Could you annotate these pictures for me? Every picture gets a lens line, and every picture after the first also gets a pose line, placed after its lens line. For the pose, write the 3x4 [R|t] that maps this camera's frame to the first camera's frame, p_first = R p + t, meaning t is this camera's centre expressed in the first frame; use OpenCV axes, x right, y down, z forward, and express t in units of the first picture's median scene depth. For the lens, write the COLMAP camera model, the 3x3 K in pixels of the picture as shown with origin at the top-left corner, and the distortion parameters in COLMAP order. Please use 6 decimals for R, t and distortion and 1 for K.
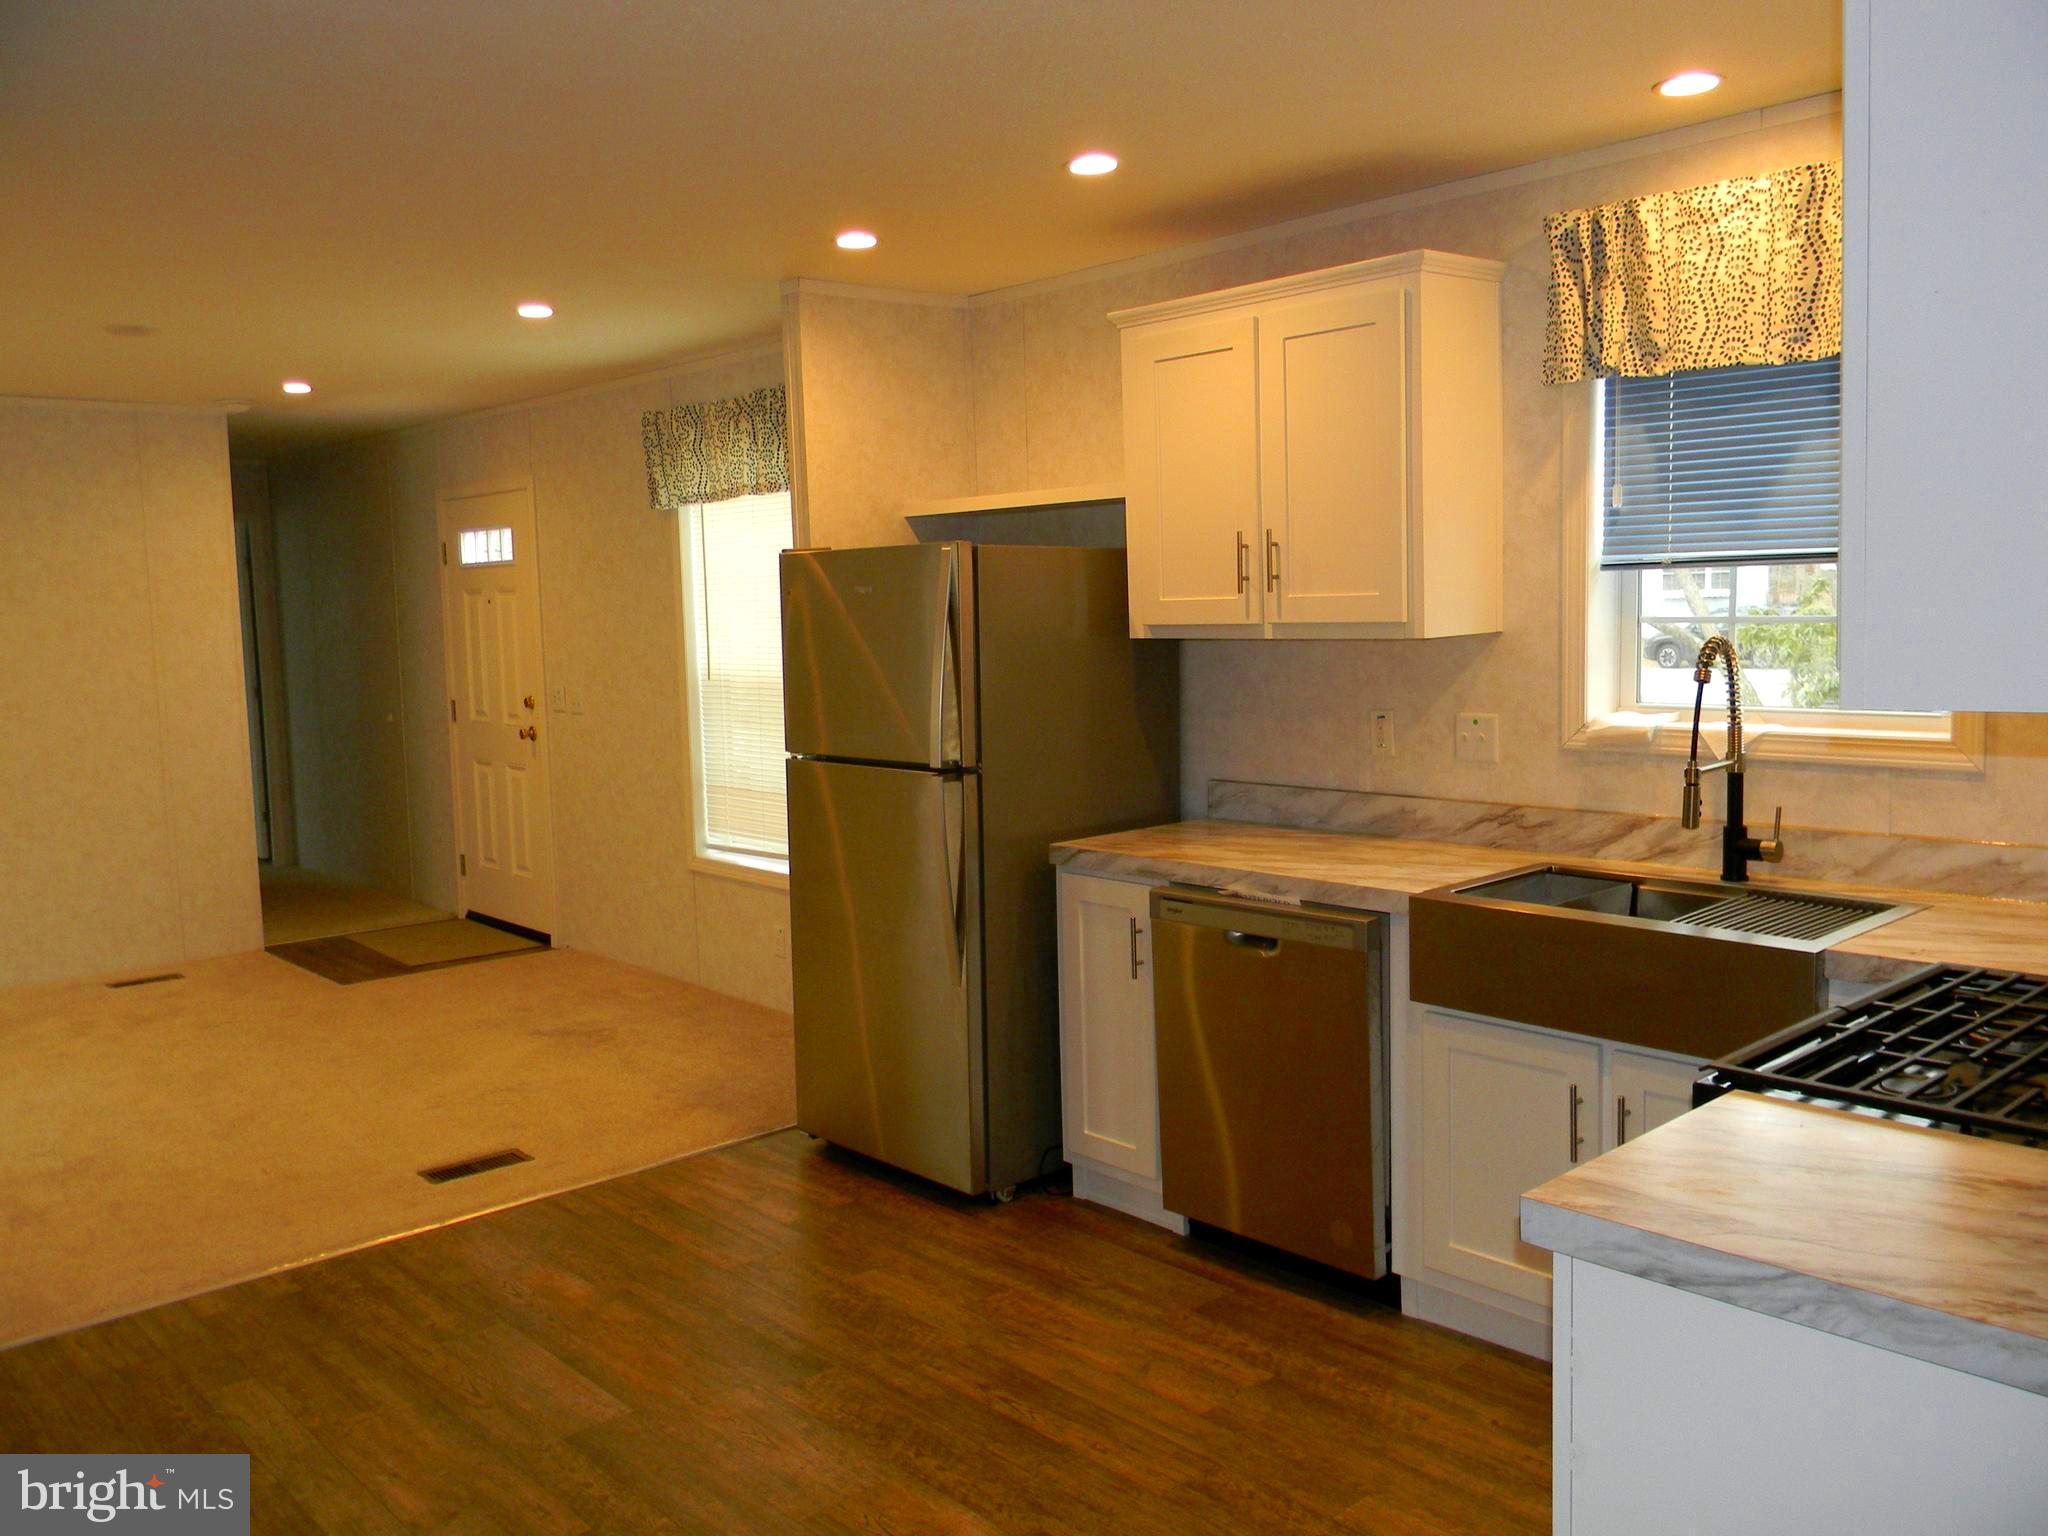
lens RADIAL K [[1663.2, 0, 1016.5], [0, 1663.2, 779.6], [0, 0, 1]] dist [0.005722, 0.004389]
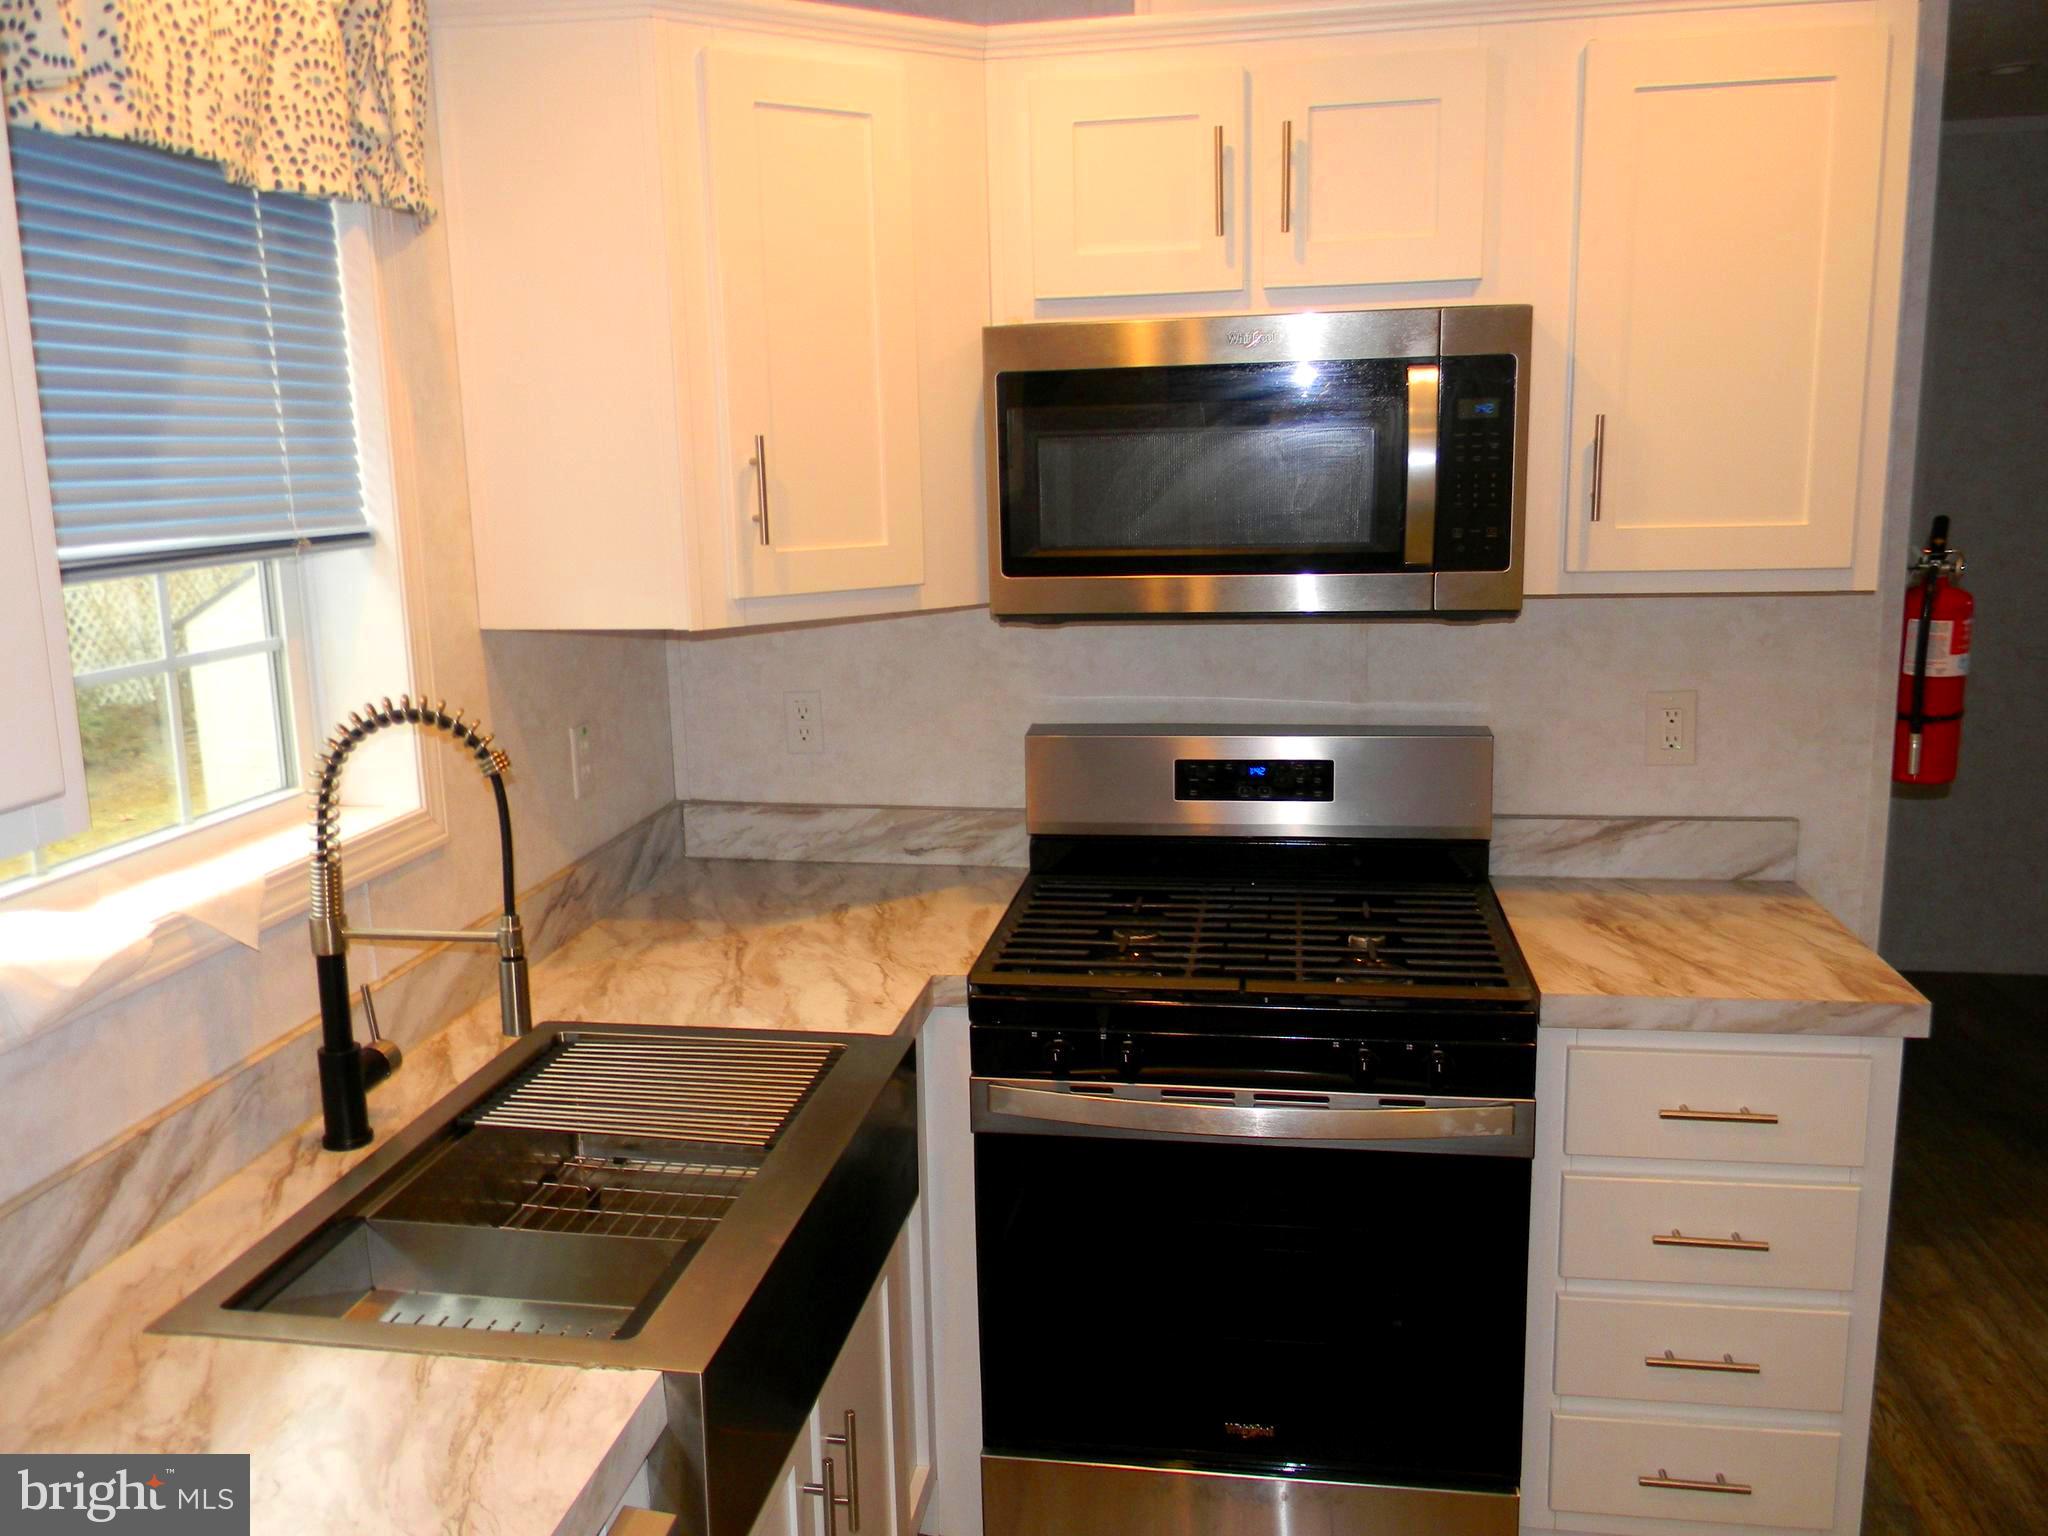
lens RADIAL K [[1663.2, 0, 1016.5], [0, 1663.2, 779.6], [0, 0, 1]] dist [0.005722, 0.004389]
pose [[-0.627240, -0.104651, 0.771763, -0.056249], [0.129448, 0.963139, 0.235809, -0.075864], [-0.767993, 0.247812, -0.590573, 0.552057]]
